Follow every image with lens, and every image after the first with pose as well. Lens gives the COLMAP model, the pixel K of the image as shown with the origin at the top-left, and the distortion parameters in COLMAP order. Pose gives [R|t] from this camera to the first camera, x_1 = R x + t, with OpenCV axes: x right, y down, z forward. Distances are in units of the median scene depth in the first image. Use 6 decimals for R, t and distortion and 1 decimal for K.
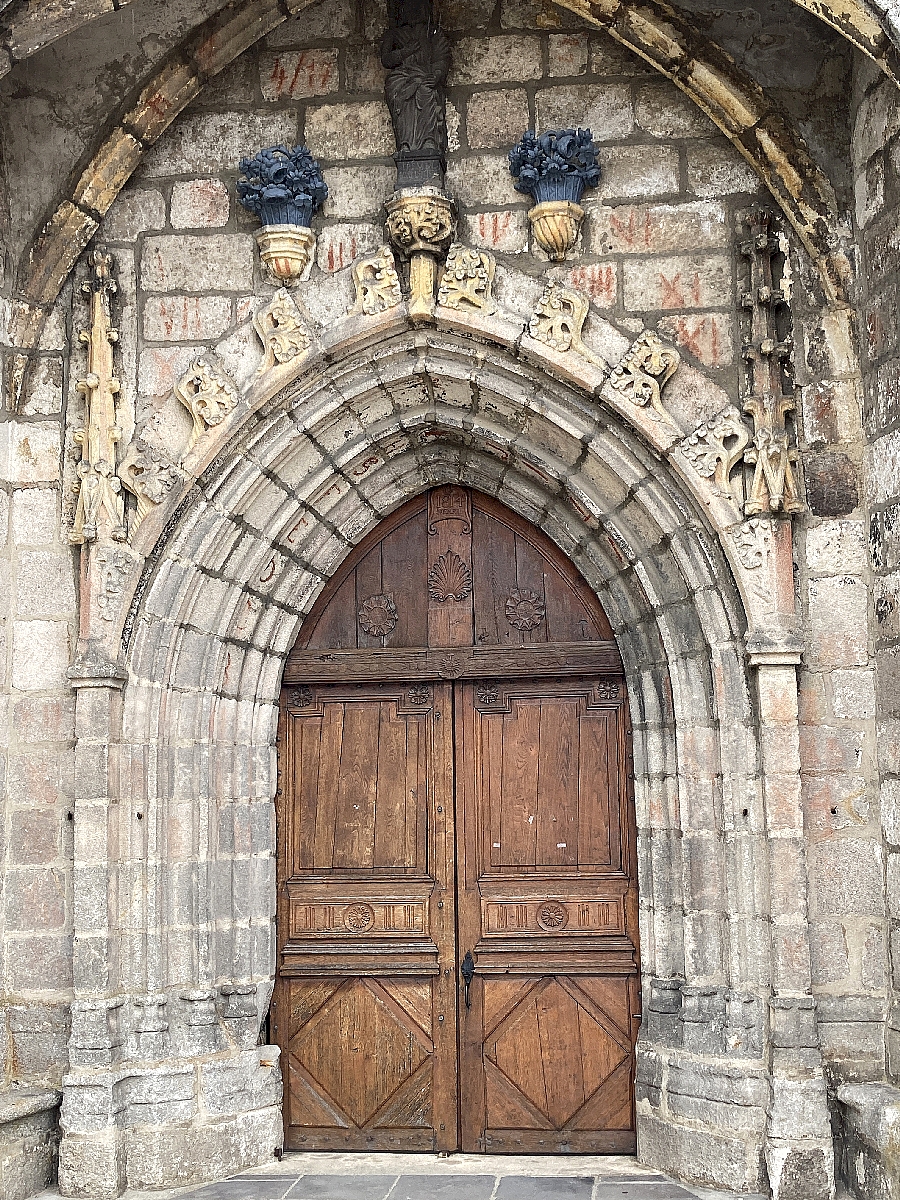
lens RADIAL K [[1561.8, 0, 452.1], [0, 1561.8, 601.0], [0, 0, 1]] dist [0.098407, 0.000000]
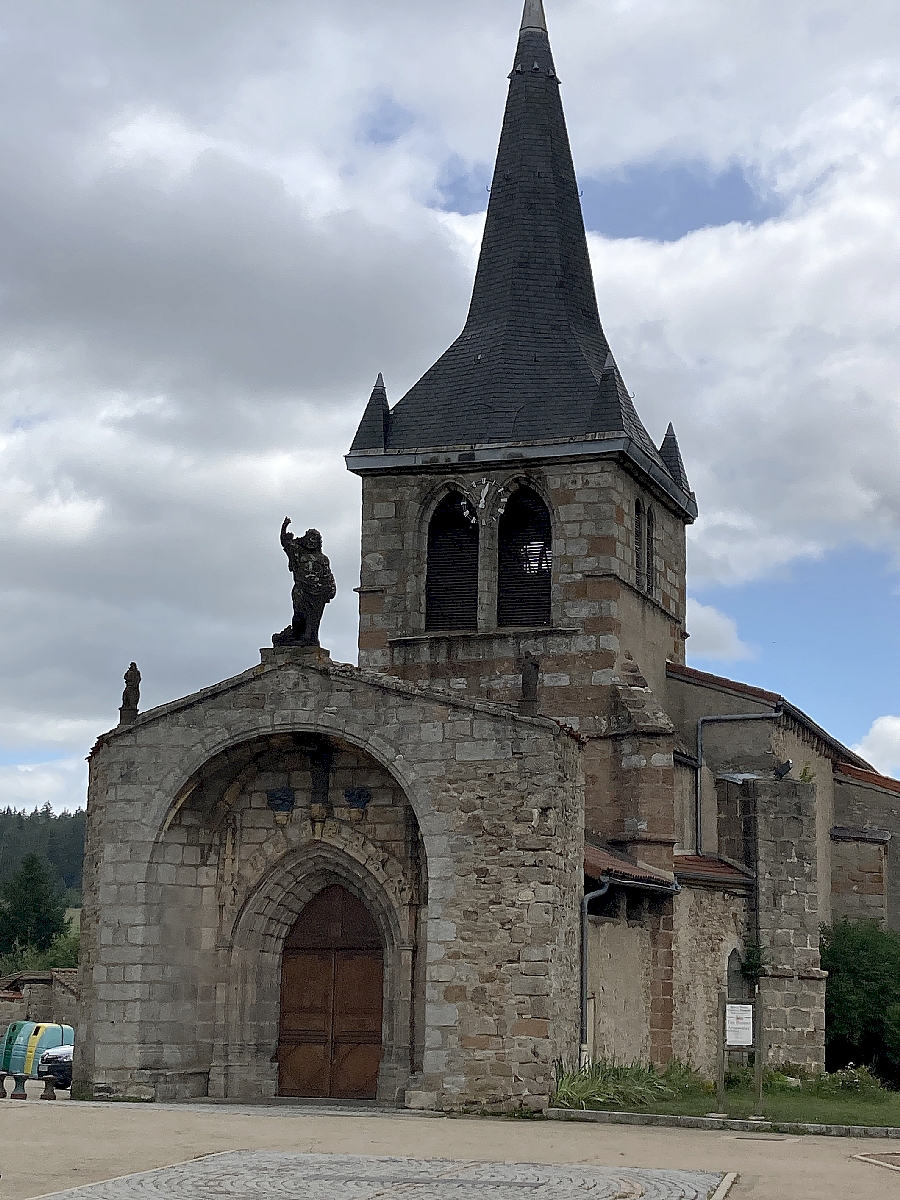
lens RADIAL K [[2165.3, 0, 449.3], [0, 2165.3, 598.7], [0, 0, 1]] dist [0.274004, 0.000000]
pose [[0.973663, -0.004170, -0.227955, 1.292879], [-0.008480, 0.998479, -0.054486, -0.436046], [0.227835, 0.054984, 0.972146, -3.431351]]
